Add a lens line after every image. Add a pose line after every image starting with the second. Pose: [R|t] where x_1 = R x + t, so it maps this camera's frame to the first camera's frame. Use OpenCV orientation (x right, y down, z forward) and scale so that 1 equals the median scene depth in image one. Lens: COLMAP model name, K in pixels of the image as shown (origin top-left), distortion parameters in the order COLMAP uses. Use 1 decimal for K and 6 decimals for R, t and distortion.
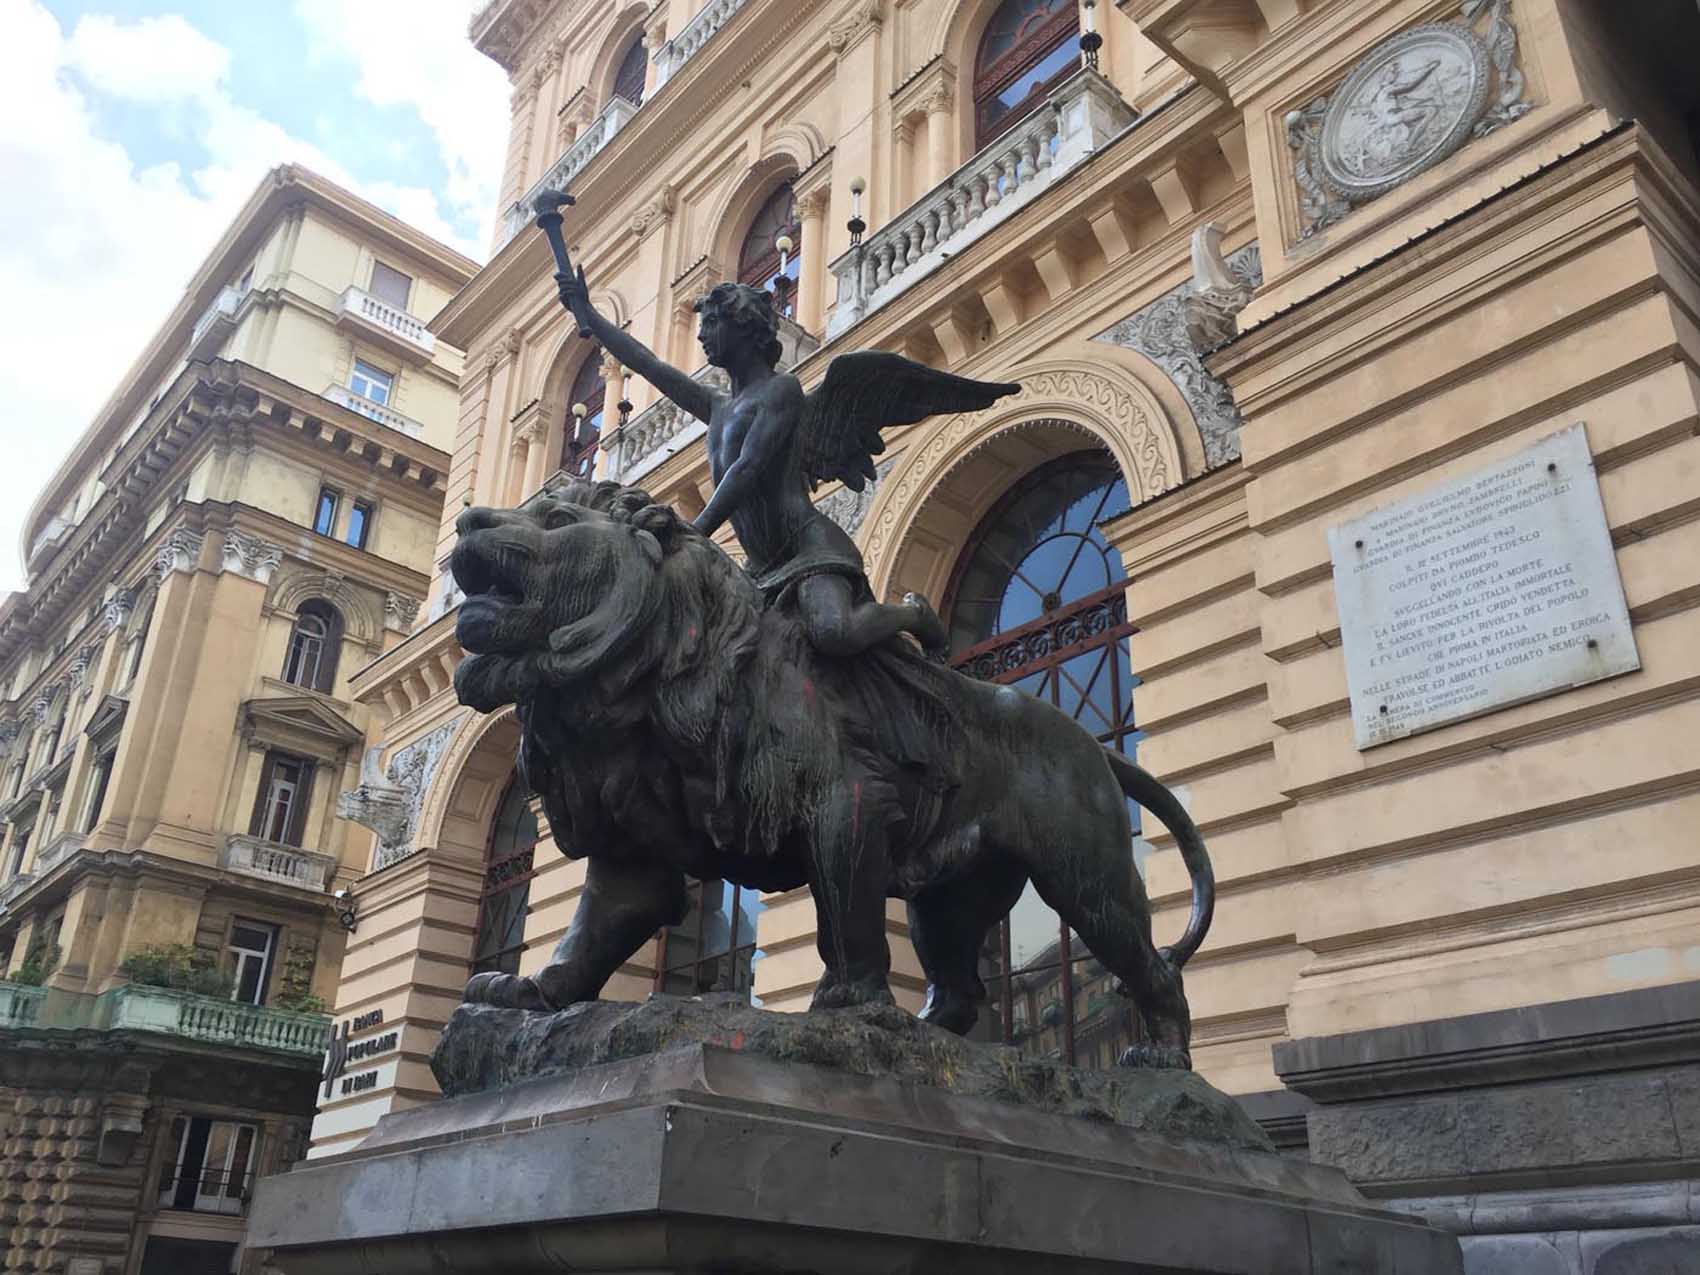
lens RADIAL K [[1436.5, 0, 841.8], [0, 1436.5, 656.1], [0, 0, 1]] dist [0.073595, -0.071105]
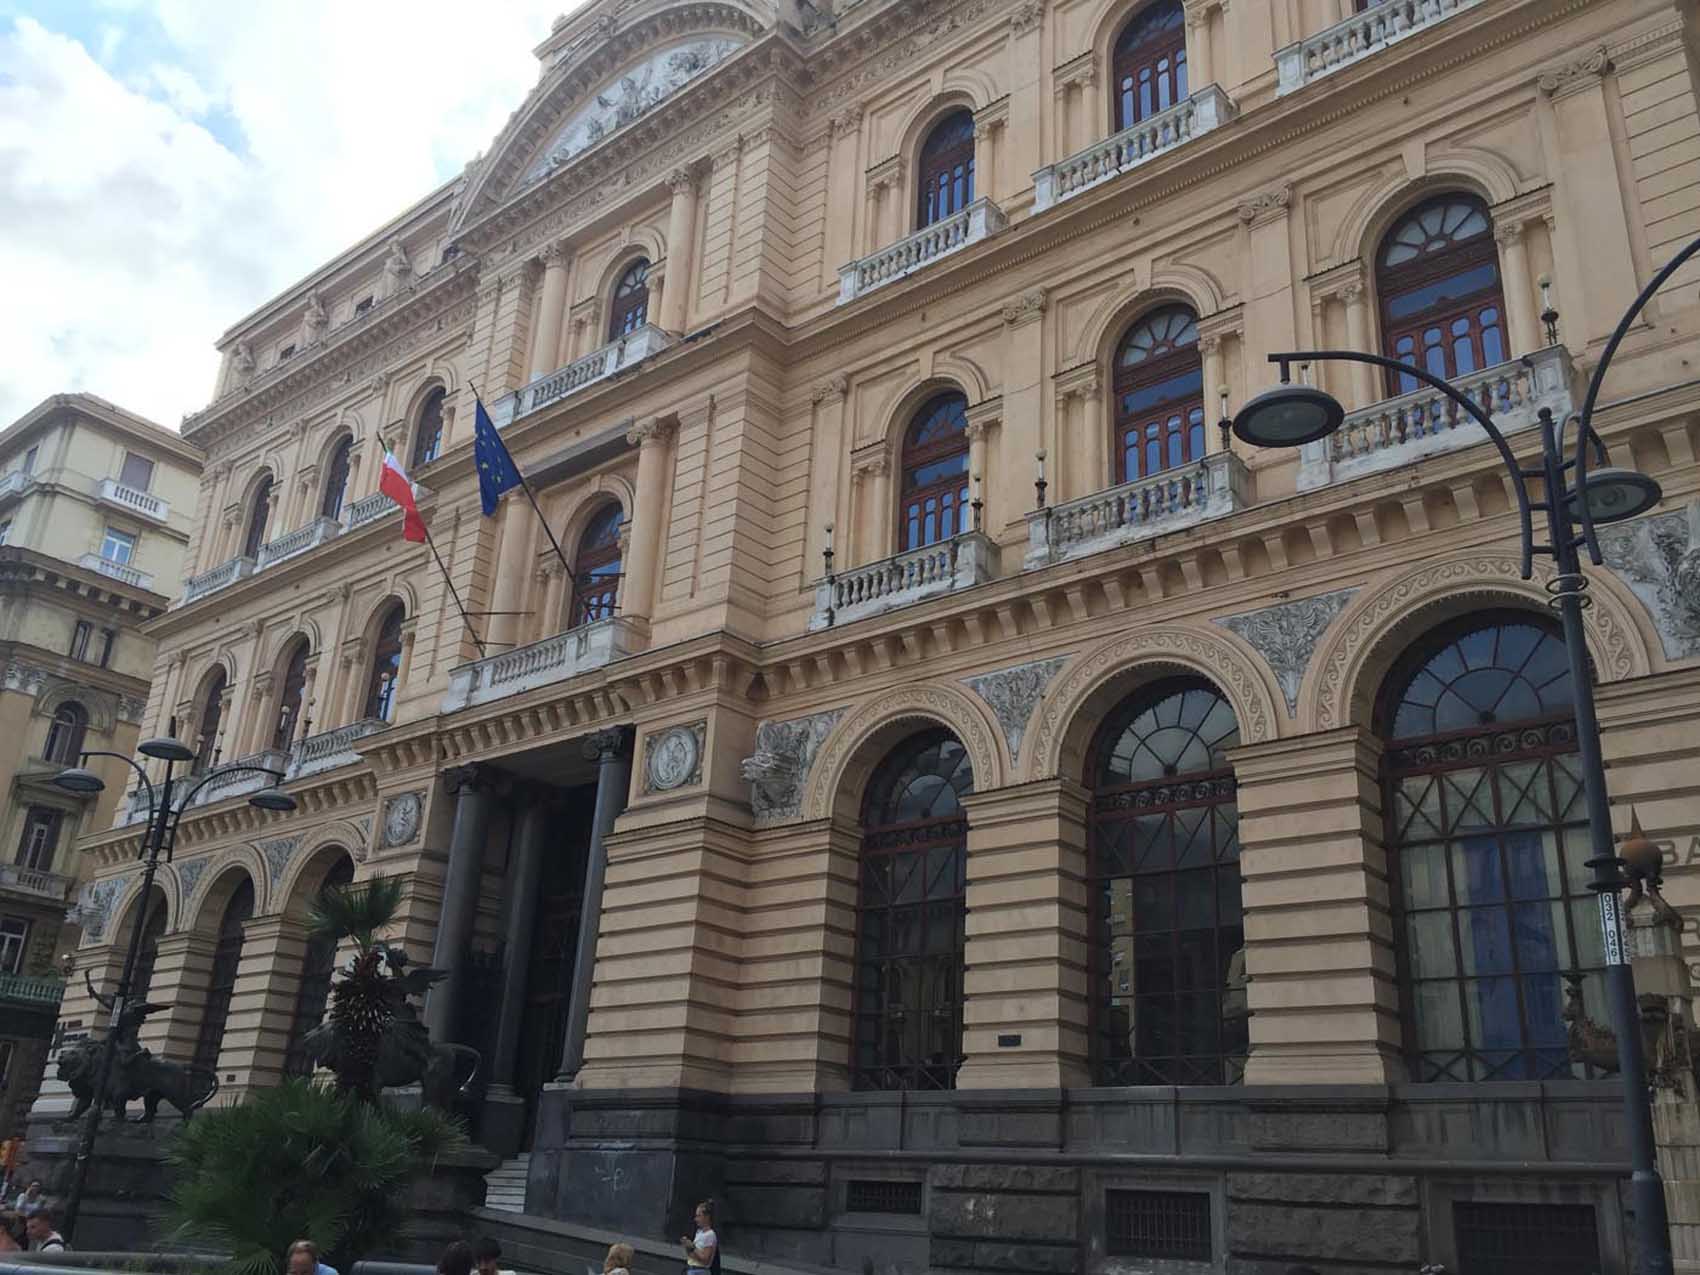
lens RADIAL K [[1436.5, 0, 844.8], [0, 1436.5, 644.9], [0, 0, 1]] dist [0.073595, -0.071105]
pose [[0.988017, 0.076364, 0.134129, 0.241905], [-0.086604, 0.993620, 0.072244, -0.292610], [-0.127756, -0.082994, 0.988327, -0.639235]]
